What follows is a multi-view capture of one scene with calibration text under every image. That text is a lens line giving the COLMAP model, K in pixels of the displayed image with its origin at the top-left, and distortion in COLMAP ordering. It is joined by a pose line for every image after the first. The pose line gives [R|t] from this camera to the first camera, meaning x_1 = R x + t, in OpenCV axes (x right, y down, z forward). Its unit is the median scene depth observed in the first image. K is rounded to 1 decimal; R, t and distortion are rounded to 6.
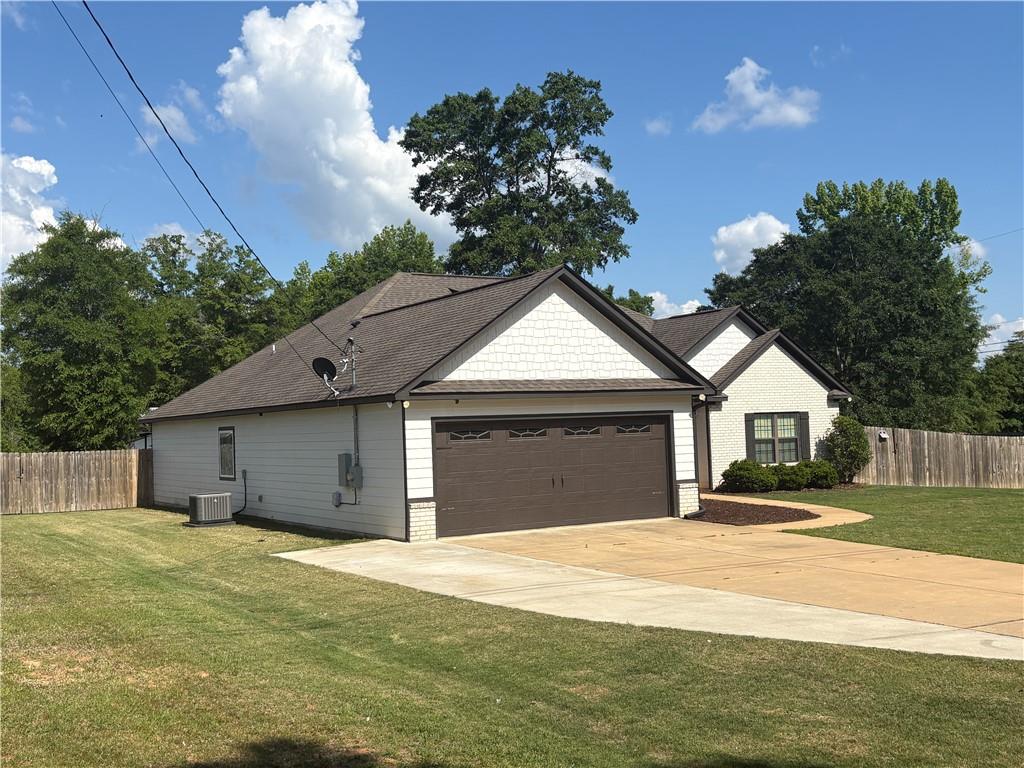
lens RADIAL K [[1104.5, 0, 512.0], [0, 1104.5, 384.0], [0, 0, 1]] dist [0.178168, -0.325050]
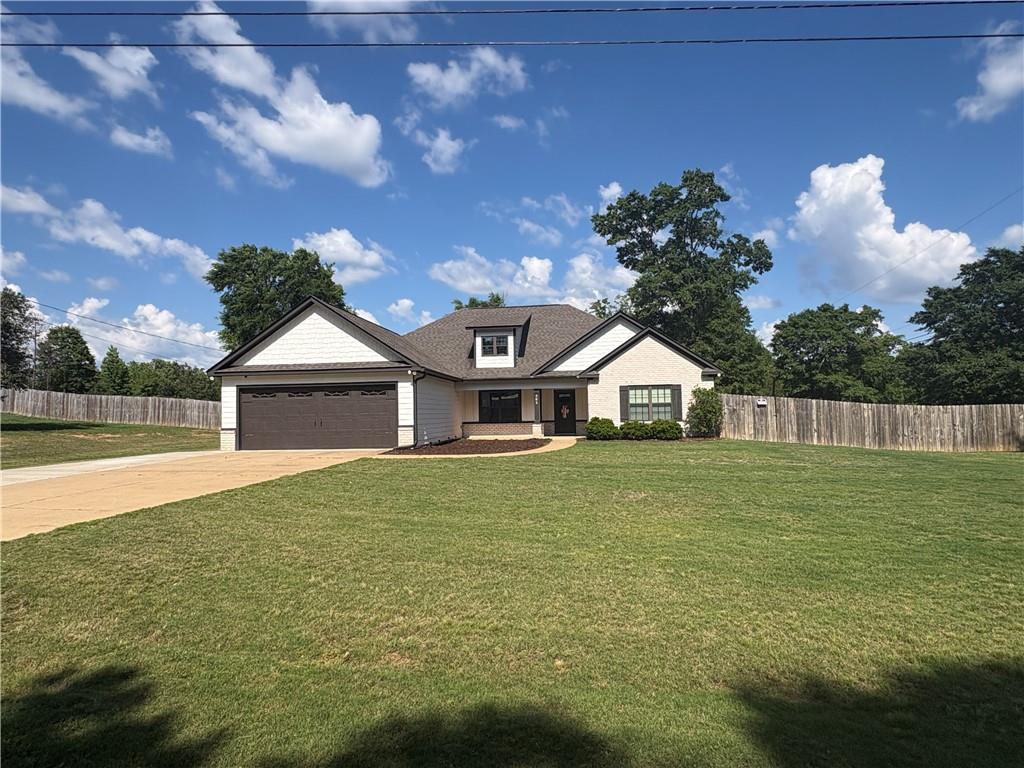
lens RADIAL K [[592.2, 0, 504.7], [0, 592.2, 387.1], [0, 0, 1]] dist [0.003176, 0.000365]
pose [[0.791506, -0.006041, -0.611132, 0.779504], [0.014398, 0.999858, 0.008763, 0.026908], [0.610992, -0.015735, 0.791480, 0.426578]]
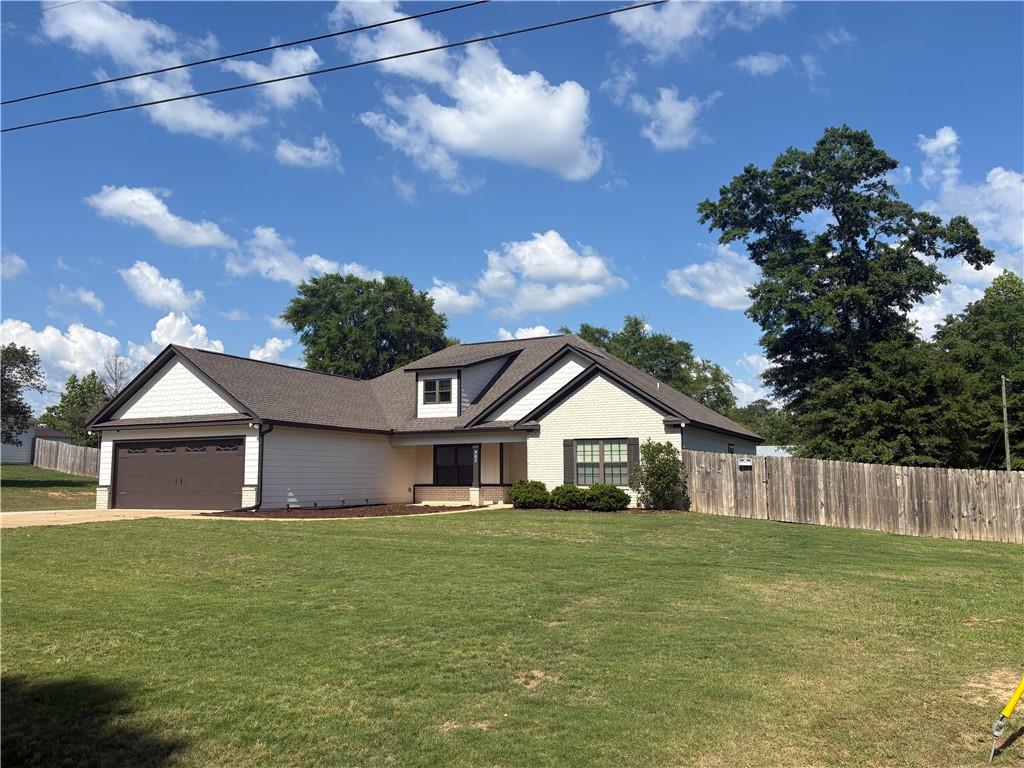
lens RADIAL K [[825.5, 0, 512.0], [0, 825.5, 384.0], [0, 0, 1]] dist [0.128864, -0.252680]
pose [[0.534999, -0.065170, -0.842336, 1.229893], [0.016598, 0.997639, -0.066643, 0.035341], [0.844690, 0.021673, 0.534817, 0.715818]]
